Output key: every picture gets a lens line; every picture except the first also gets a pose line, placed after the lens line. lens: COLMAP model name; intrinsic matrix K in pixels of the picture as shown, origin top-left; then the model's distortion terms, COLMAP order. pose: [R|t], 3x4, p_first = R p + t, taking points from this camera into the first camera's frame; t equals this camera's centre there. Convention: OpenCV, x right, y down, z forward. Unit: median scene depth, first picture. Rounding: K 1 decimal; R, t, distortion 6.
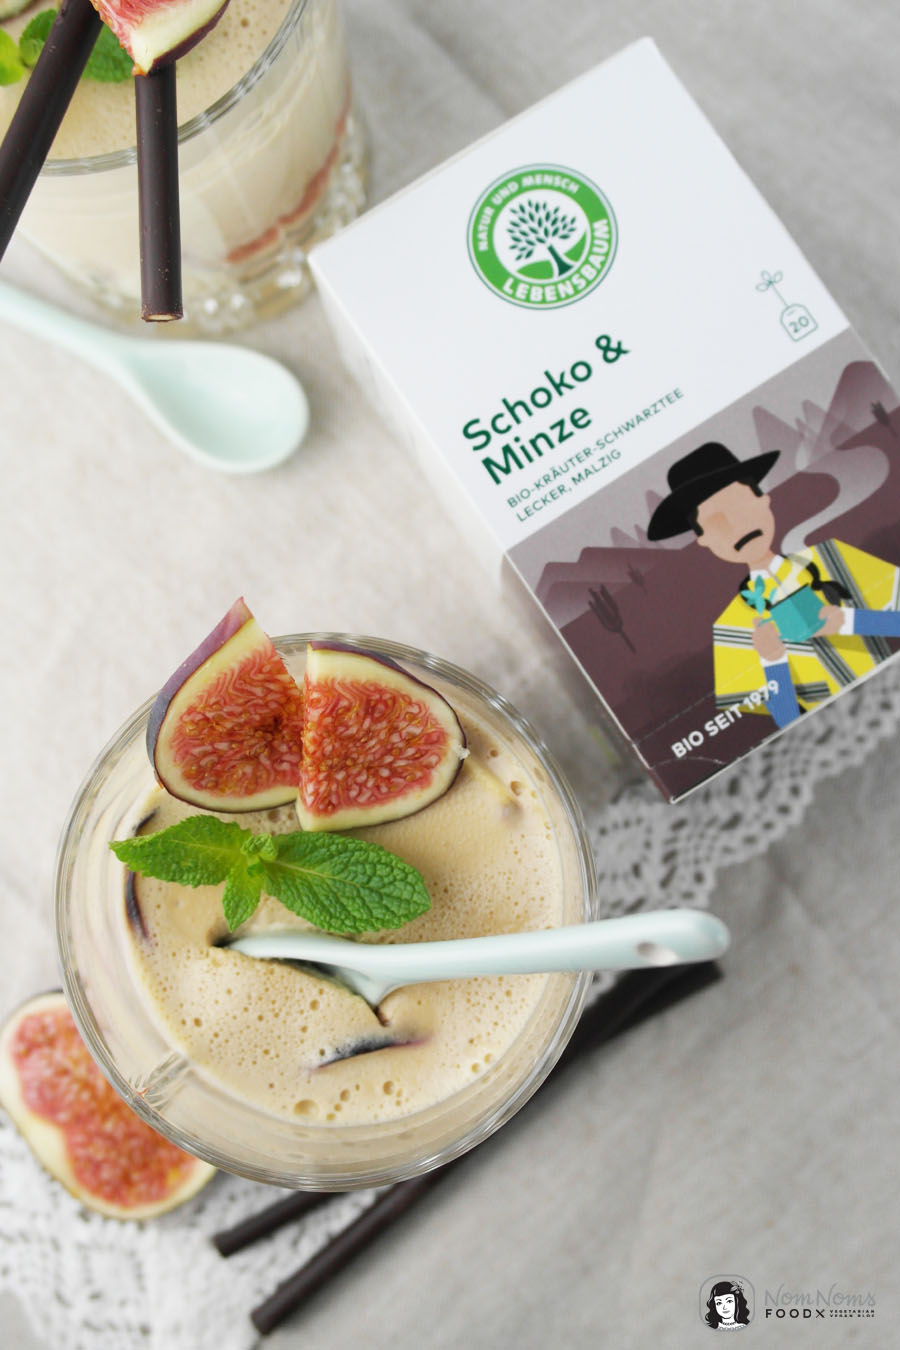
lens RADIAL K [[1414.4, 0, 469.6], [0, 1414.4, 675.5], [0, 0, 1]] dist [-0.014864, -0.000283]
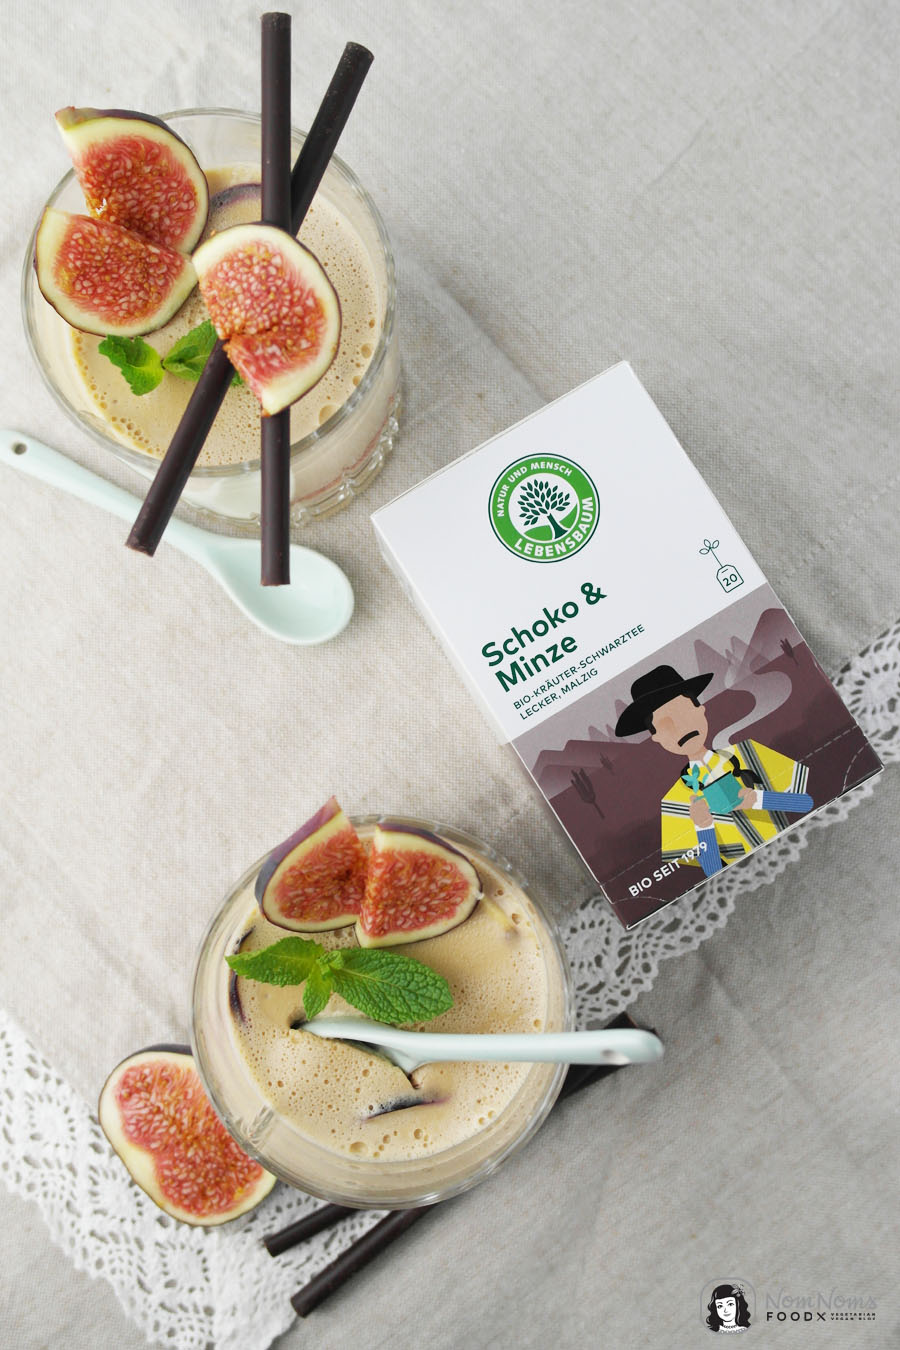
lens RADIAL K [[1414.4, 0, 469.6], [0, 1414.4, 675.5], [0, 0, 1]] dist [-0.014864, -0.000283]
pose [[0.999149, 0.027474, 0.030769, -0.058602], [-0.027438, 0.999622, -0.001567, -0.147663], [-0.030800, 0.000722, 0.999525, -0.362583]]
